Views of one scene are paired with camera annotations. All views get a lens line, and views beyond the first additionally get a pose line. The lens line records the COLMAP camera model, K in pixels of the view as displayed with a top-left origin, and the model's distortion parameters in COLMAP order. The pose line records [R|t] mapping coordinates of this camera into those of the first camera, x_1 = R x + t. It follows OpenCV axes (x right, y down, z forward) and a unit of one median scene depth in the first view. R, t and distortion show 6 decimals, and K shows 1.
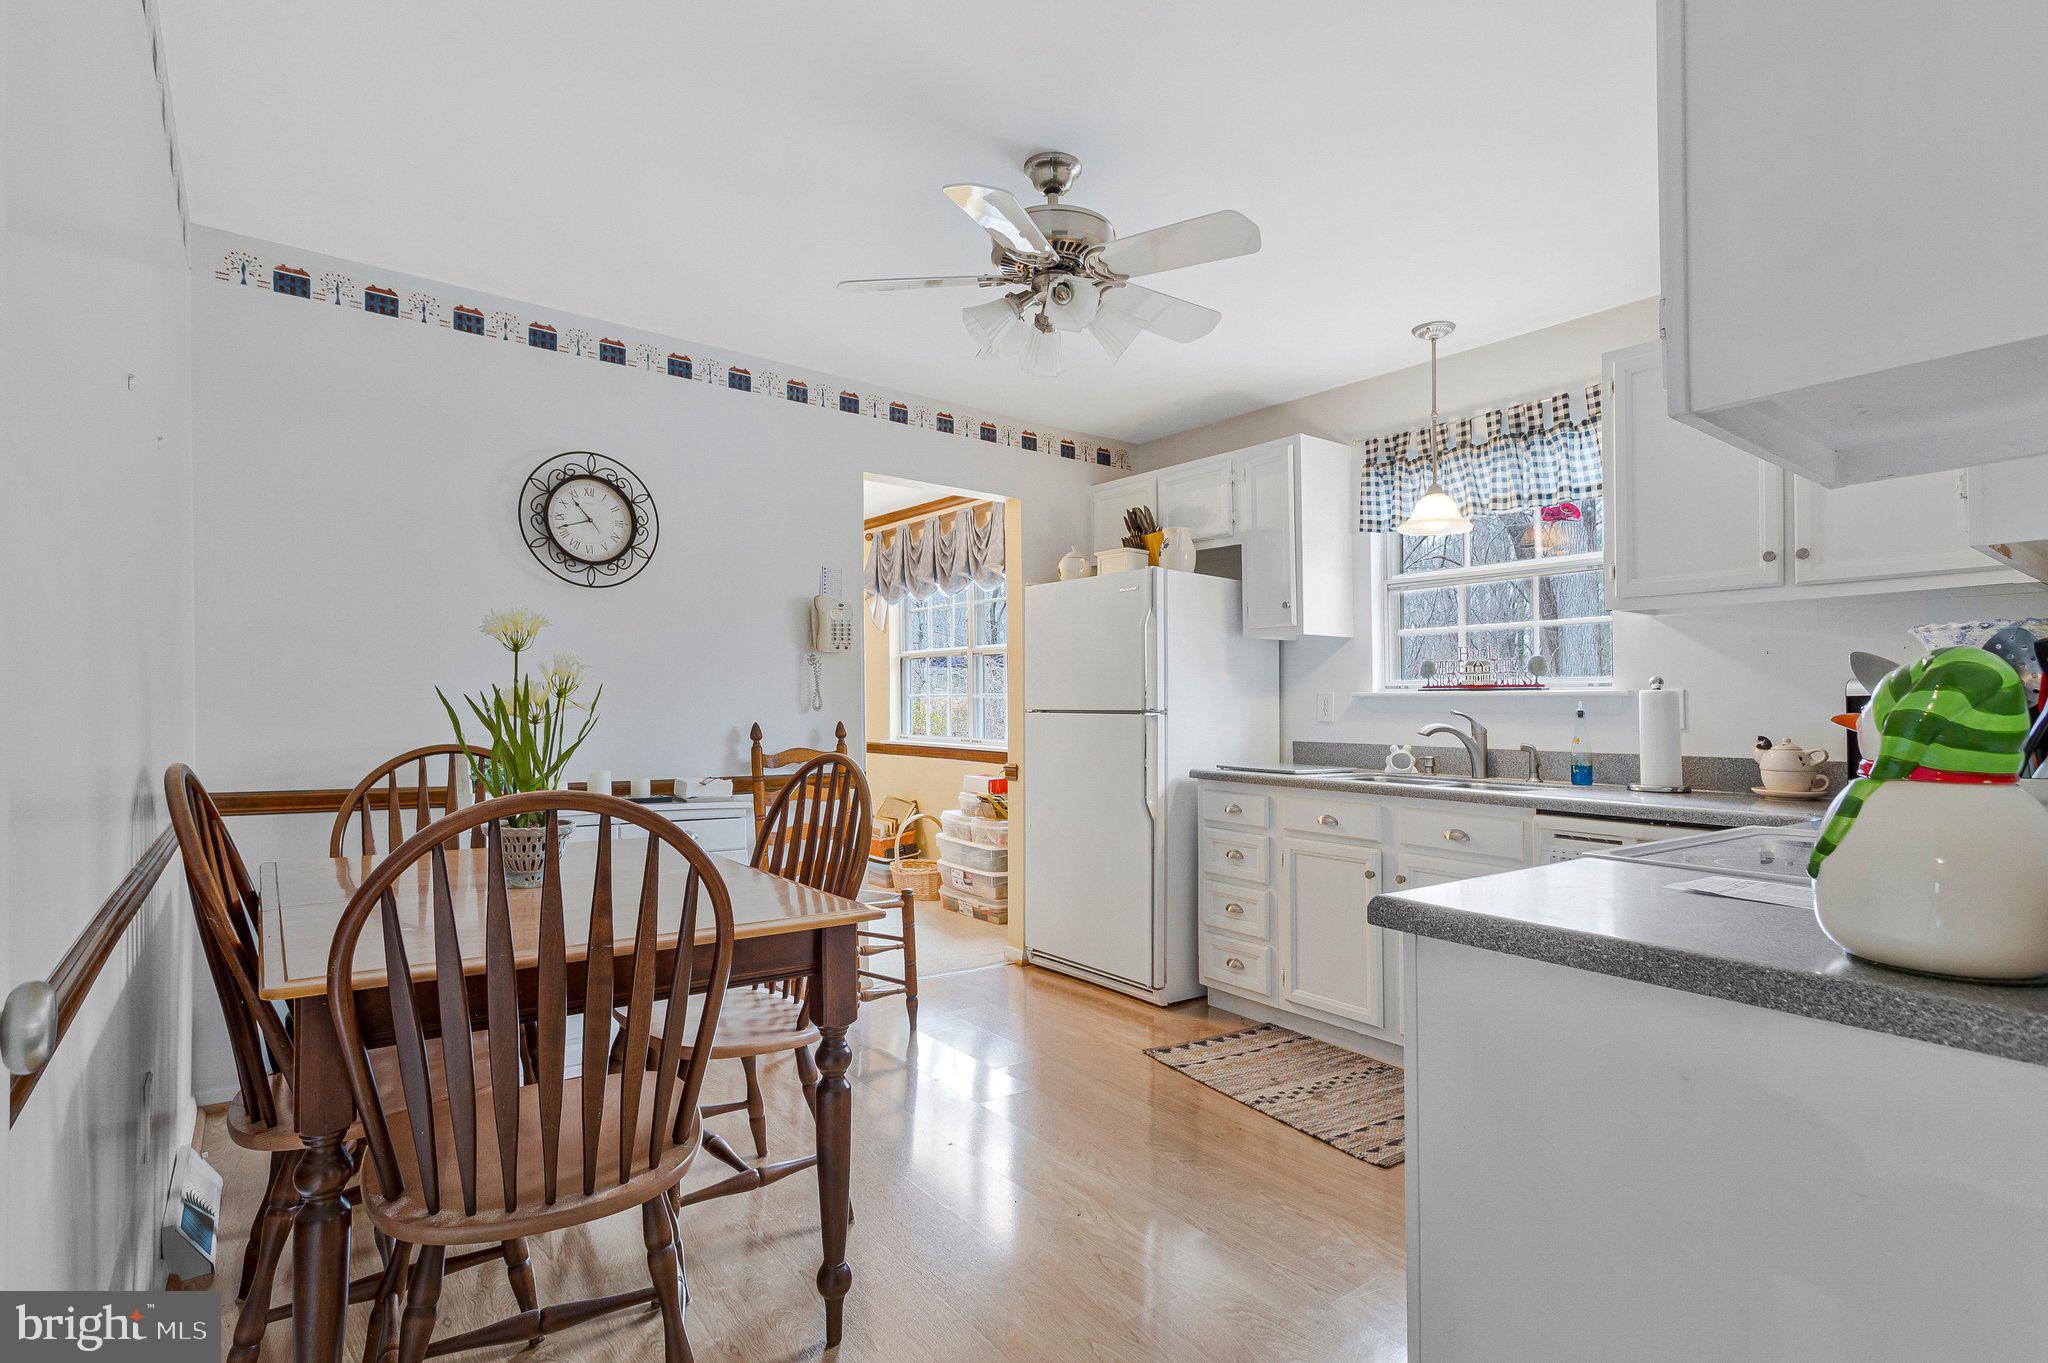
lens RADIAL K [[1005.3, 0, 1021.0], [0, 1005.3, 698.4], [0, 0, 1]] dist [0.018139, 0.000737]
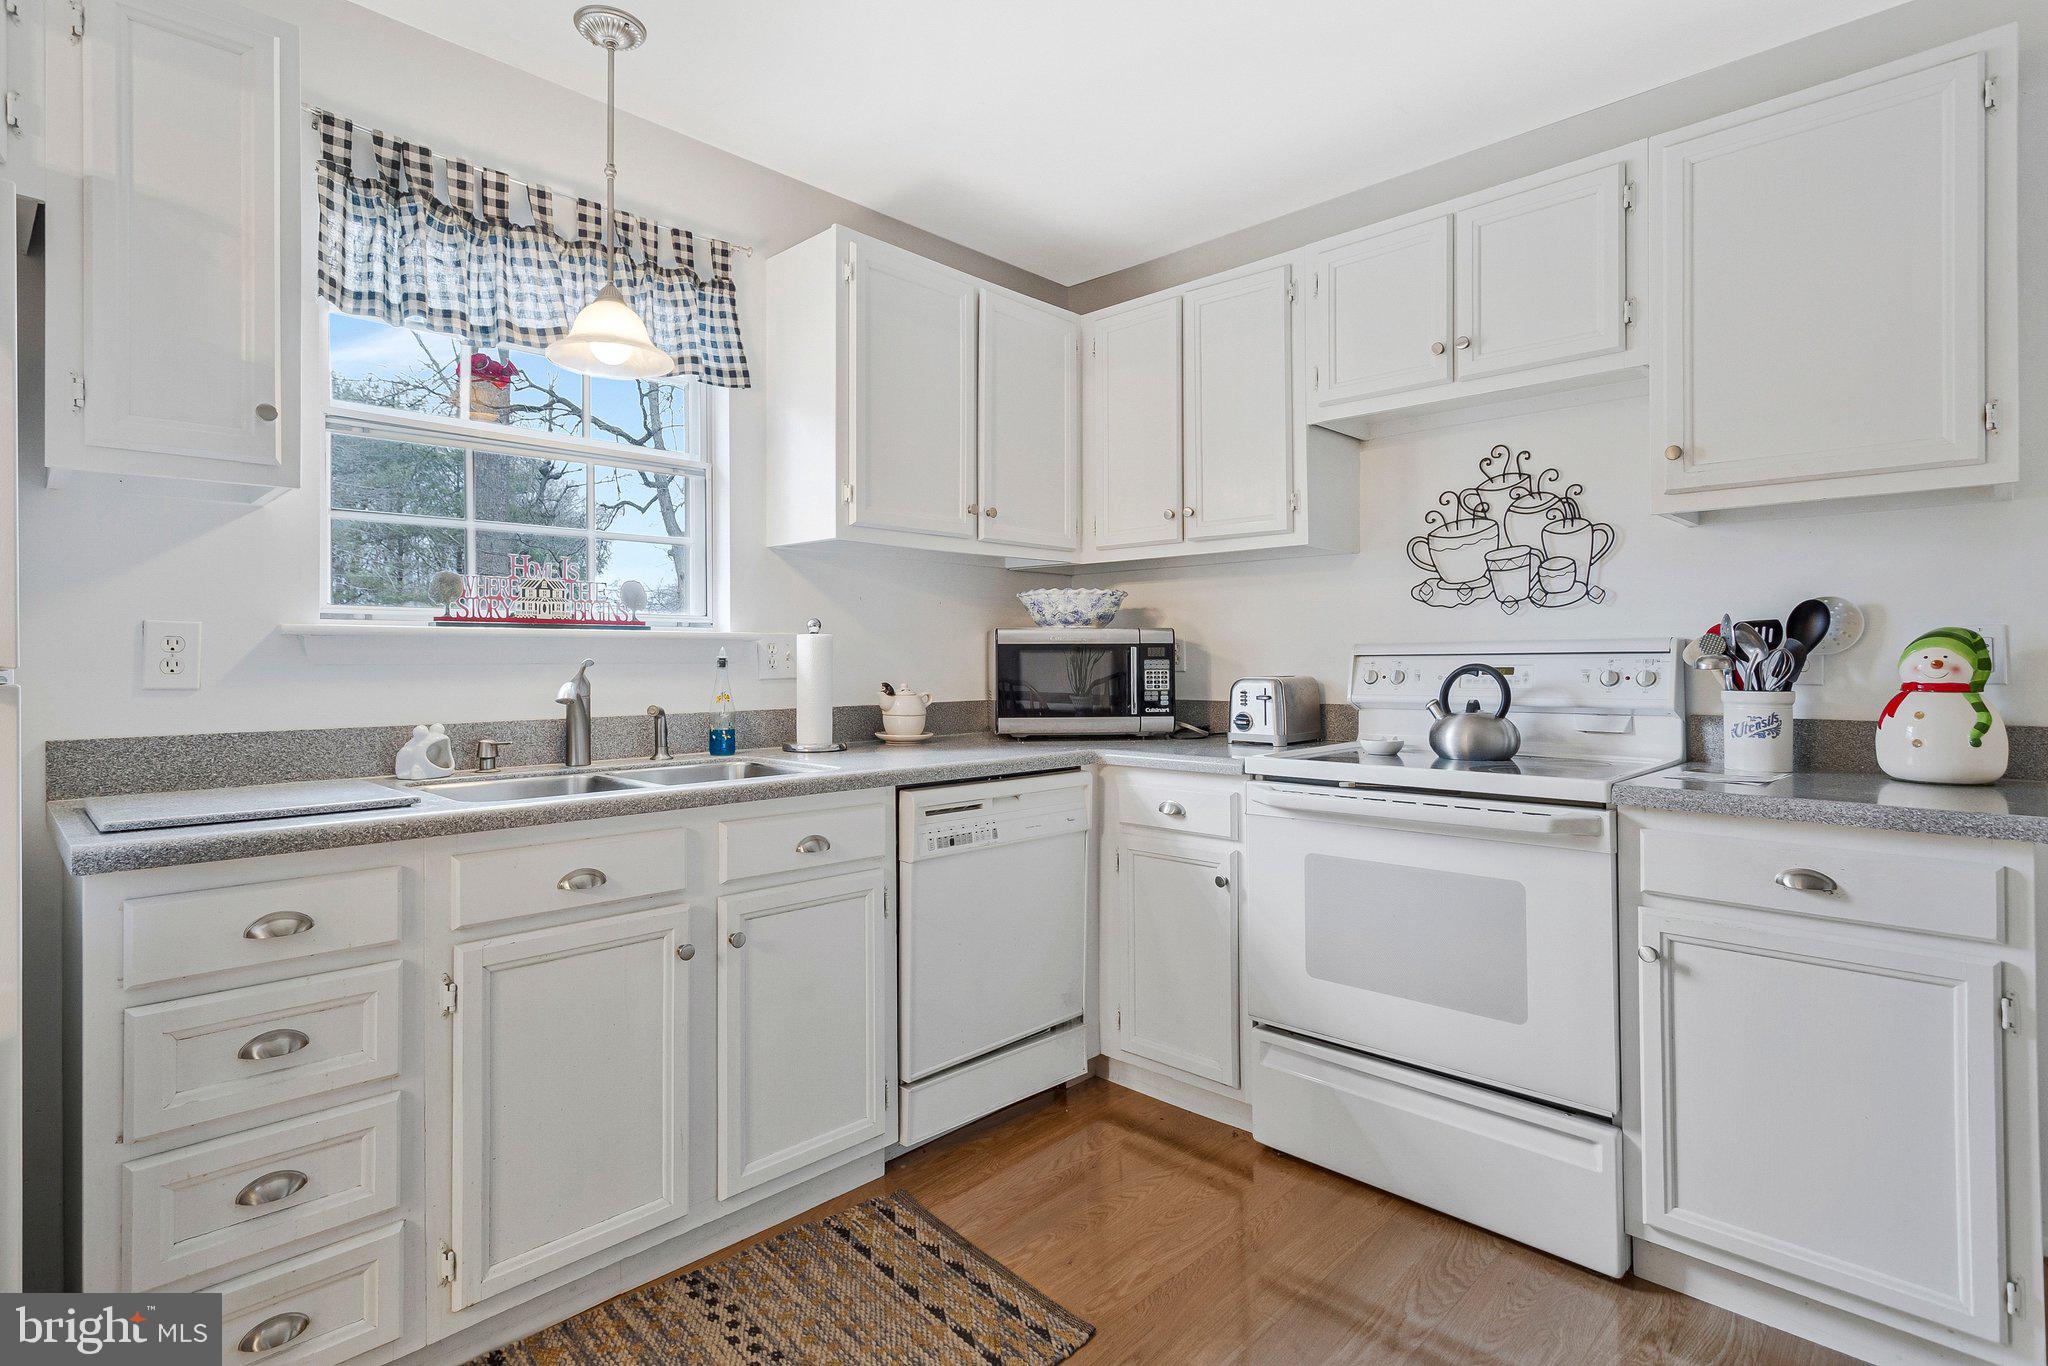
lens RADIAL K [[1005.3, 0, 1024.1], [0, 1005.3, 648.2], [0, 0, 1]] dist [0.018139, 0.000737]
pose [[-0.136143, -0.001489, 0.990688, -0.237192], [-0.009845, 0.999952, 0.000150, 0.002076], [-0.990640, -0.009733, -0.136151, 0.873976]]
